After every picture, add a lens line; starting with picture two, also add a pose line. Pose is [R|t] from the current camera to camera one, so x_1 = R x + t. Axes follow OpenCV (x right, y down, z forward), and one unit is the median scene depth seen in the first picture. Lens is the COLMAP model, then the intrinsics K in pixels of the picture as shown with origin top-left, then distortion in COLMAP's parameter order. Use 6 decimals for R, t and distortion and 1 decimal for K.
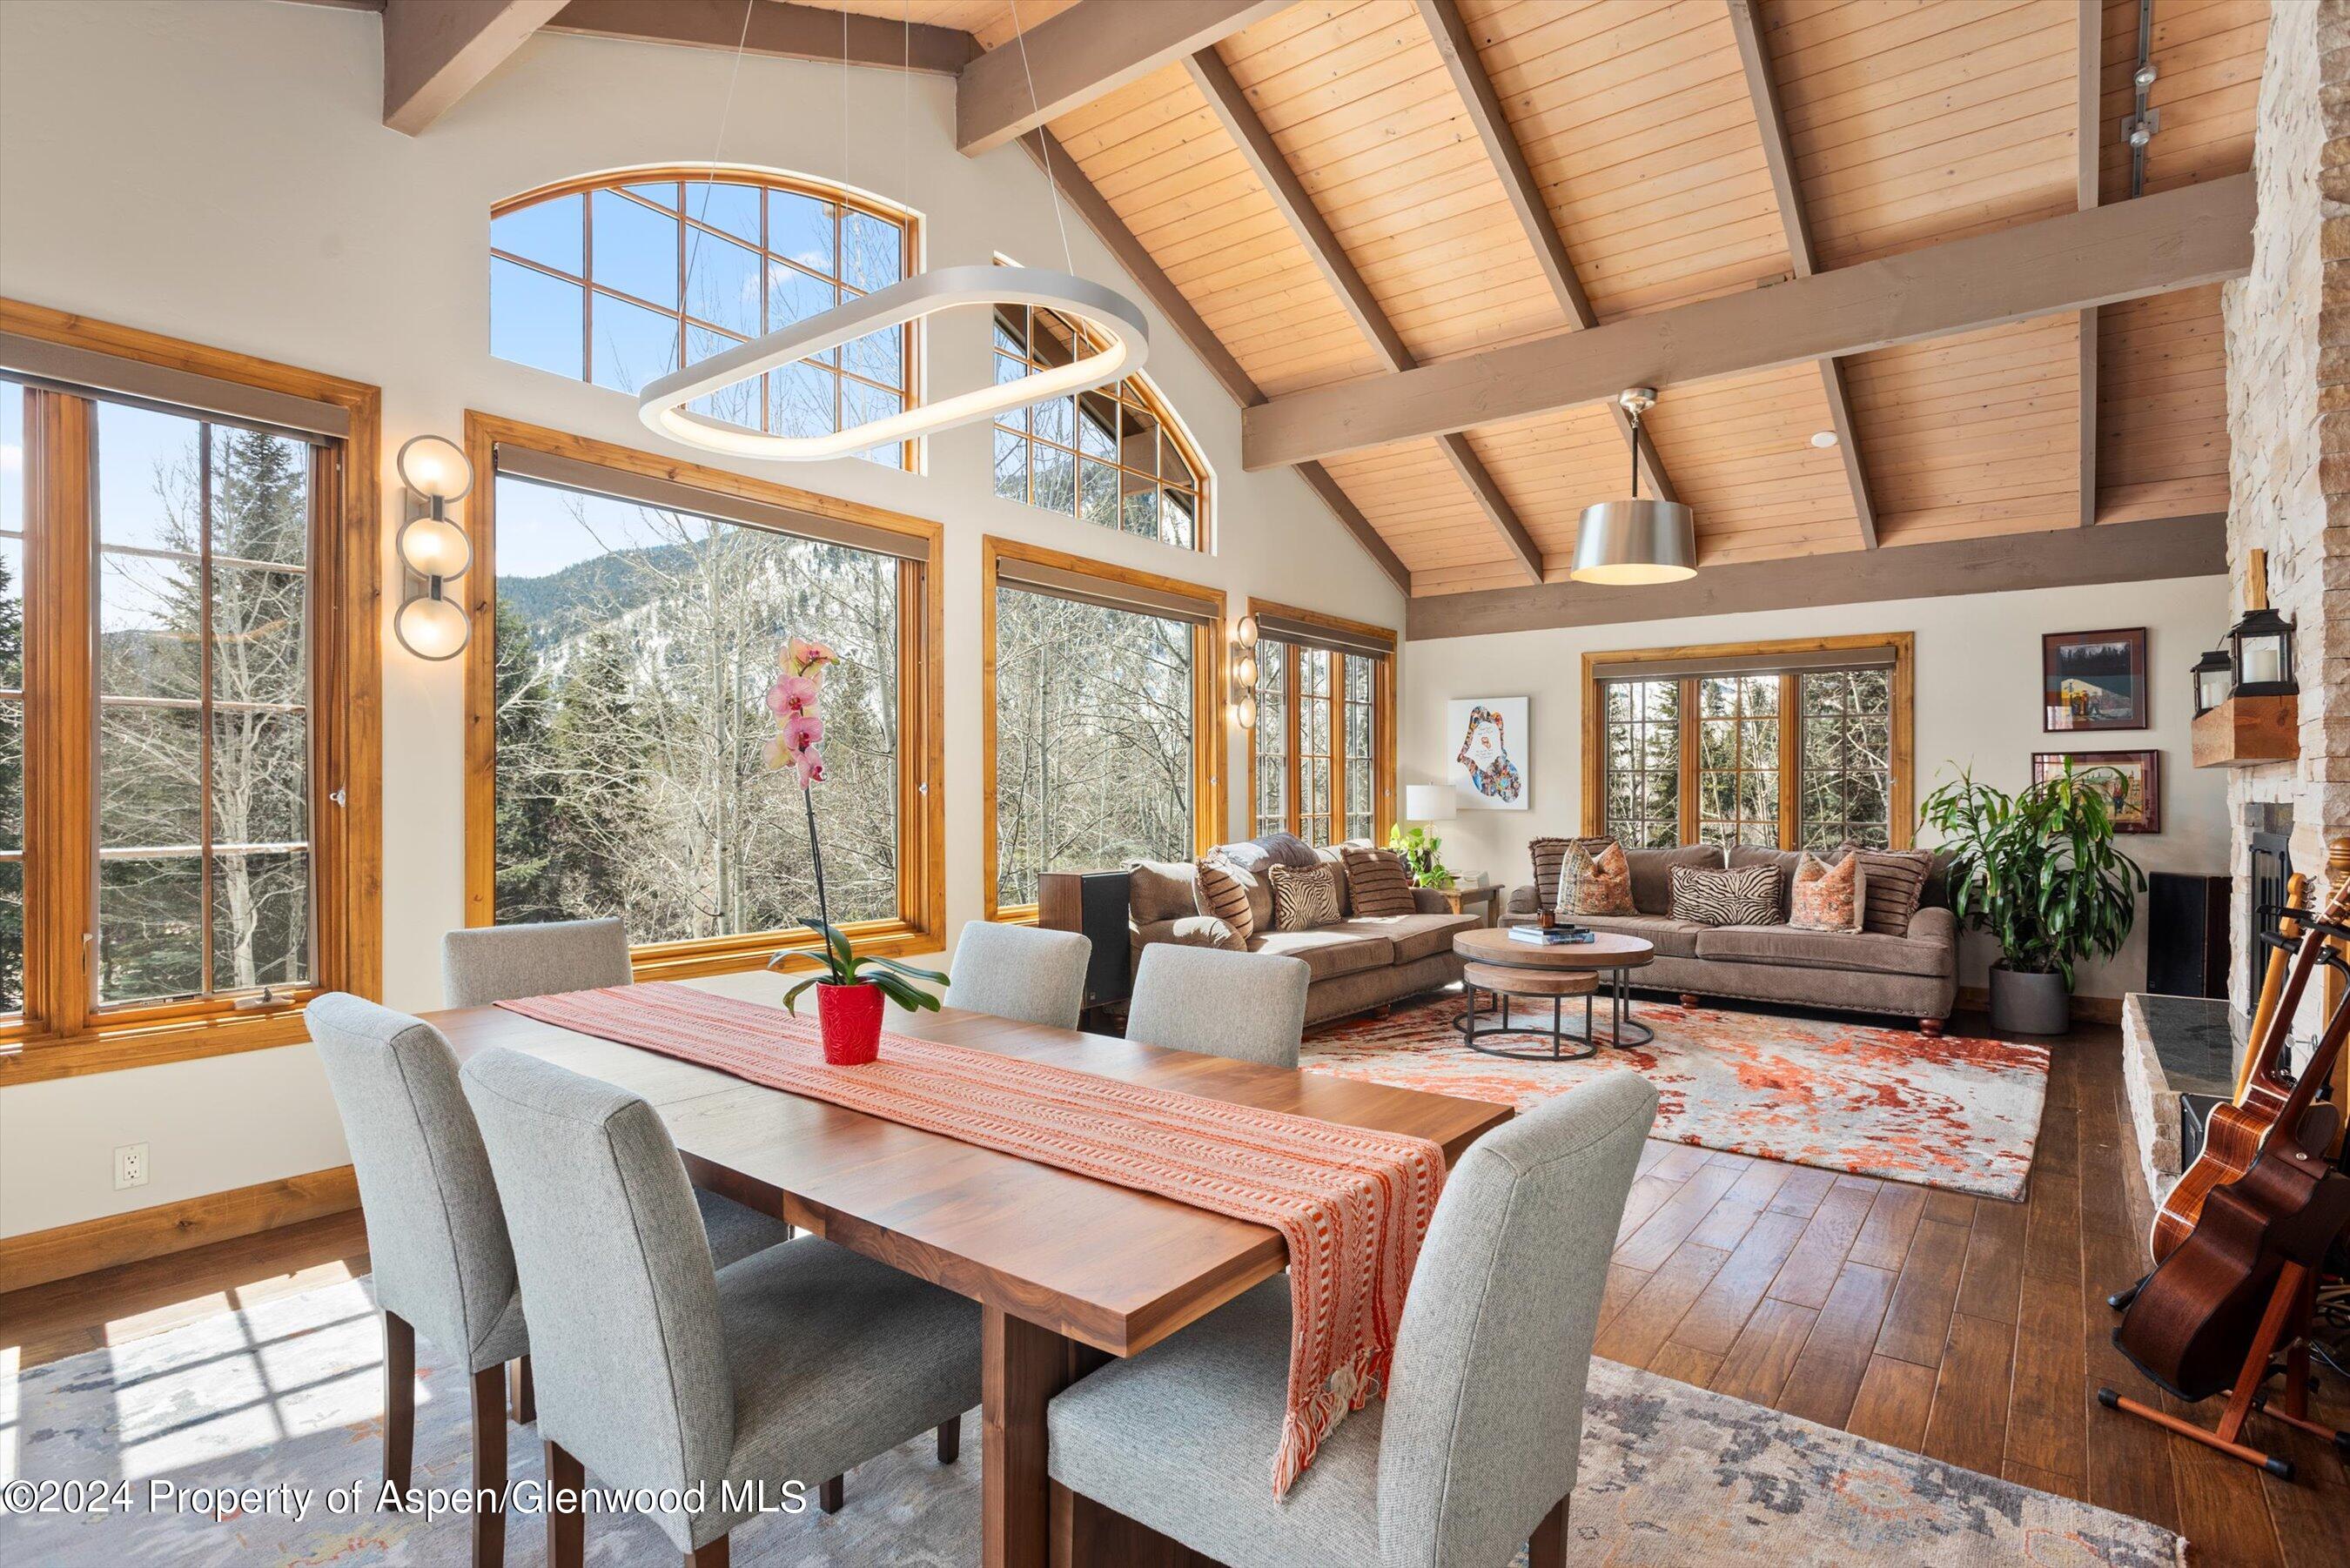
lens RADIAL K [[1166.2, 0, 1178.7], [0, 1166.2, 767.5], [0, 0, 1]] dist [0.005329, -0.003387]
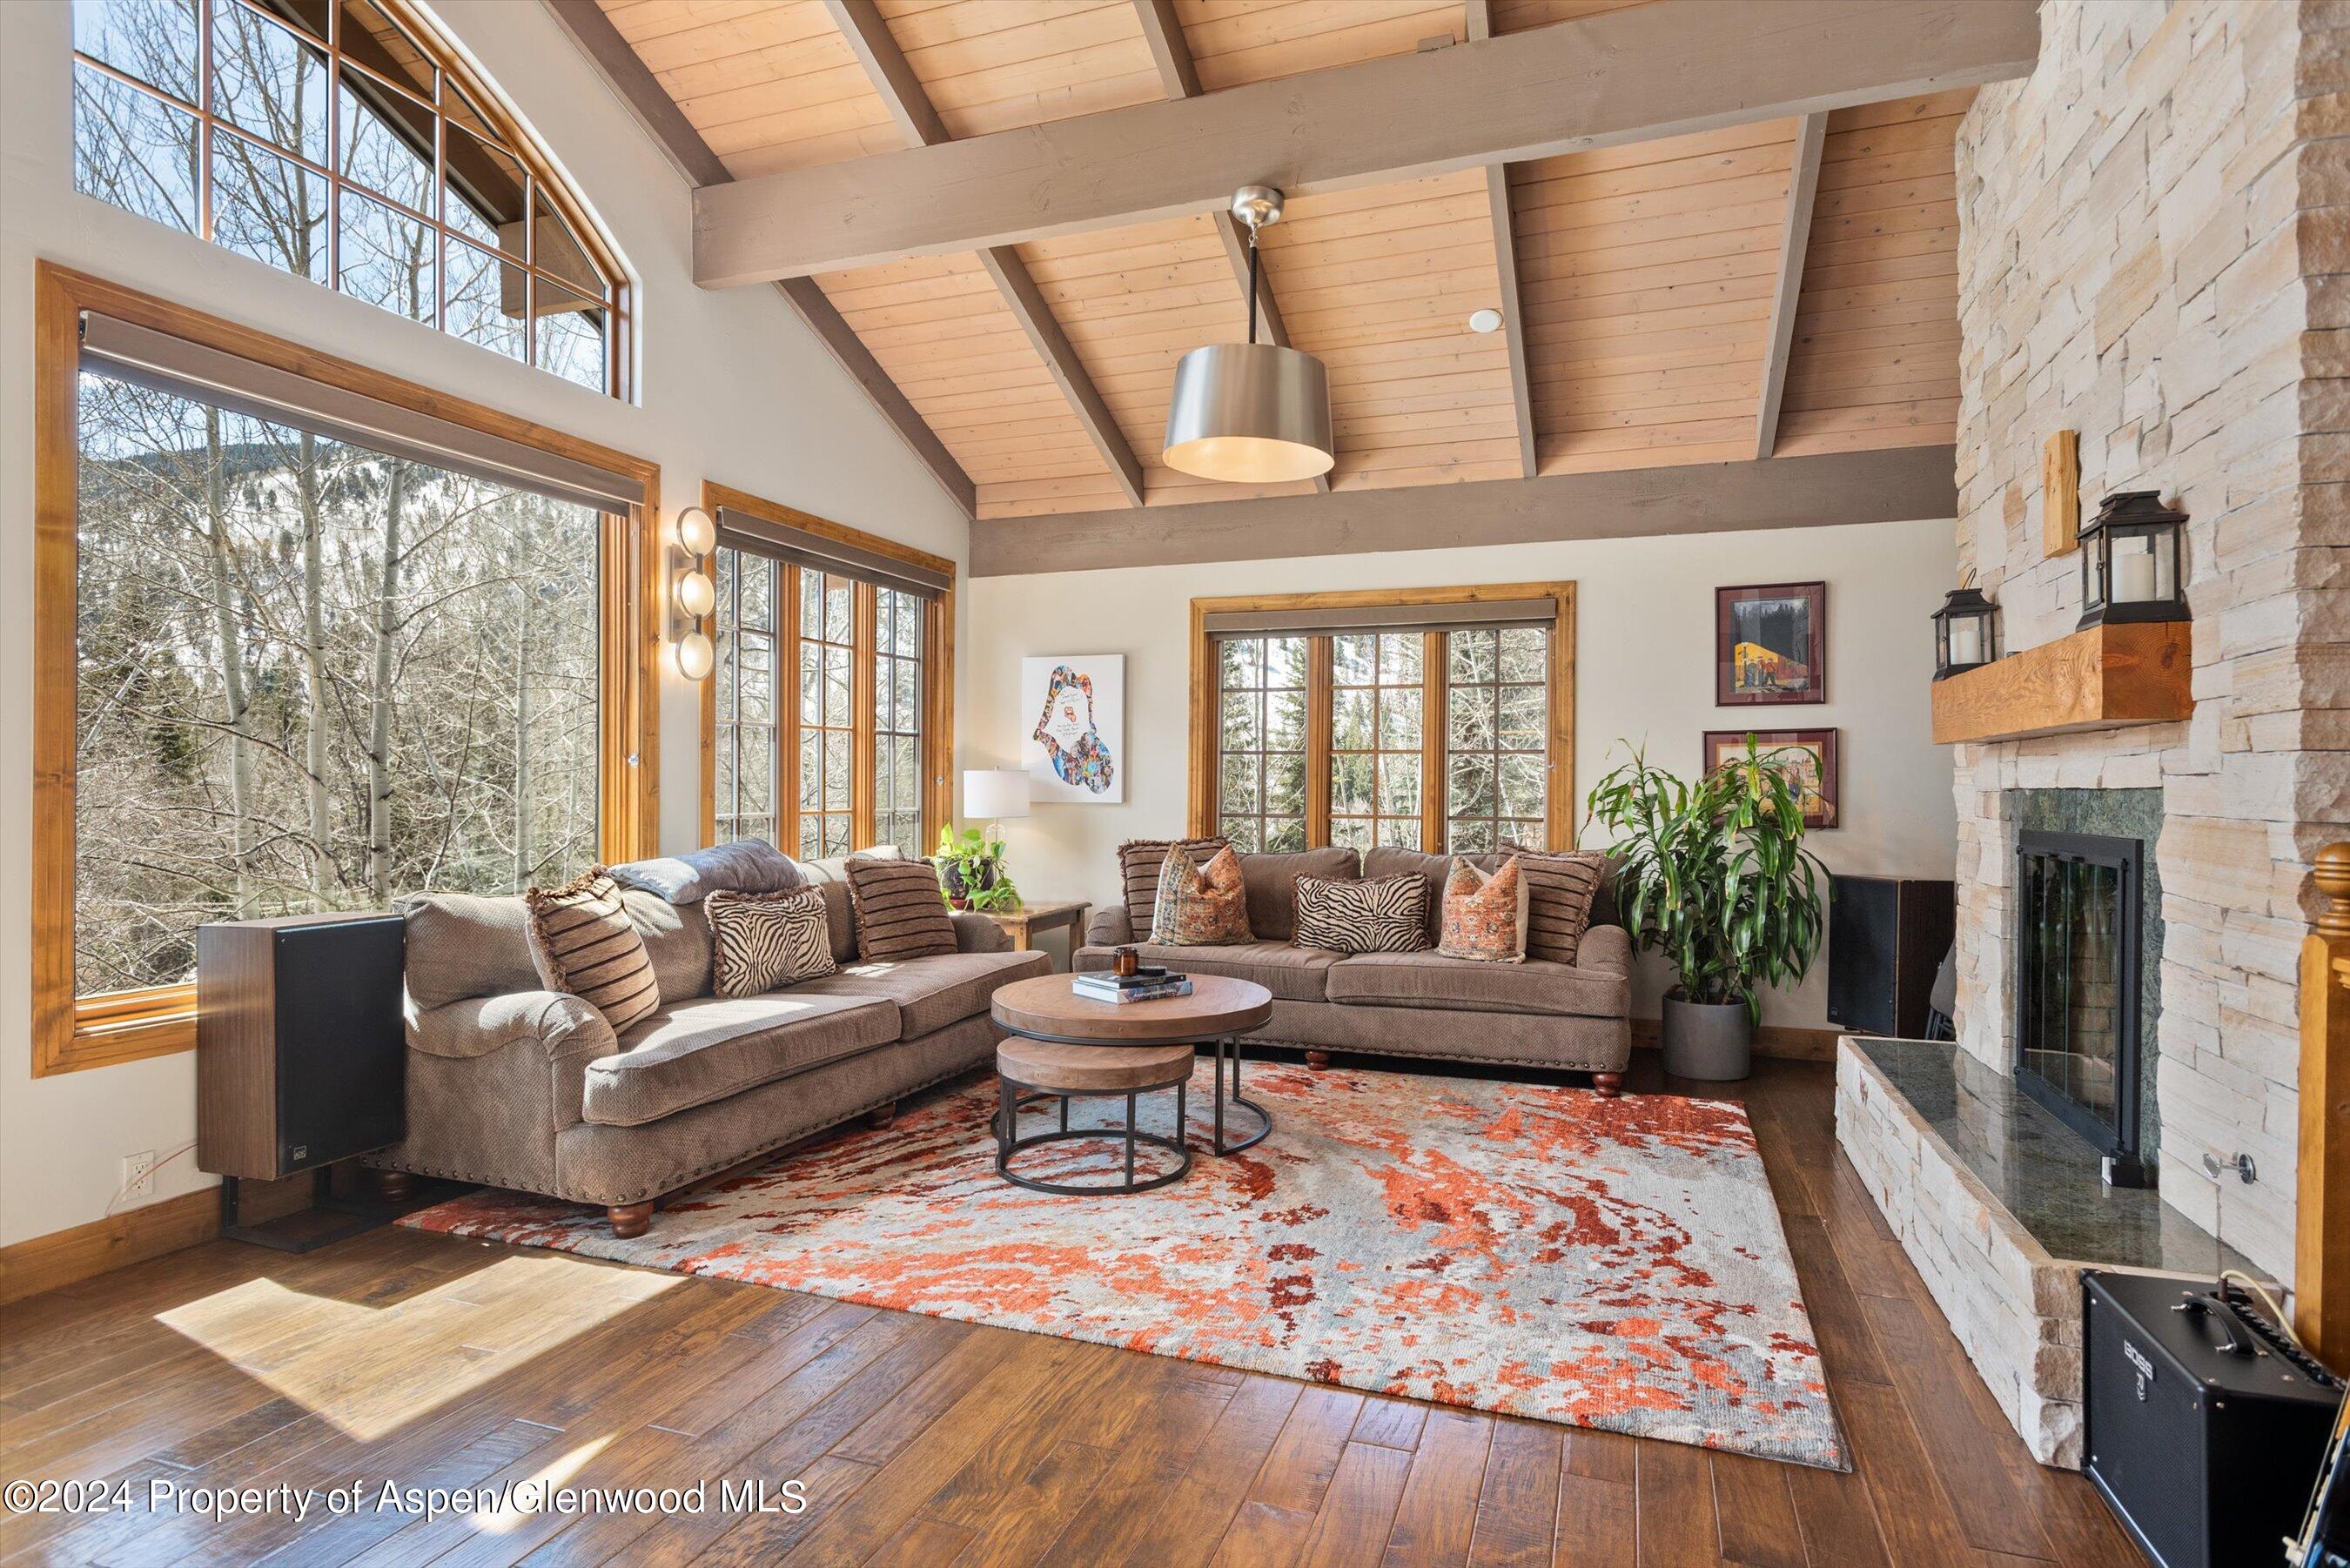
lens RADIAL K [[1236.3, 0, 1175.3], [0, 1236.3, 784.6], [0, 0, 1]] dist [0.020939, 0.001463]
pose [[0.954980, 0.000526, 0.296669, 0.120989], [-0.006430, 0.999800, 0.018925, 0.011189], [-0.296600, -0.019981, 0.954793, 0.286988]]
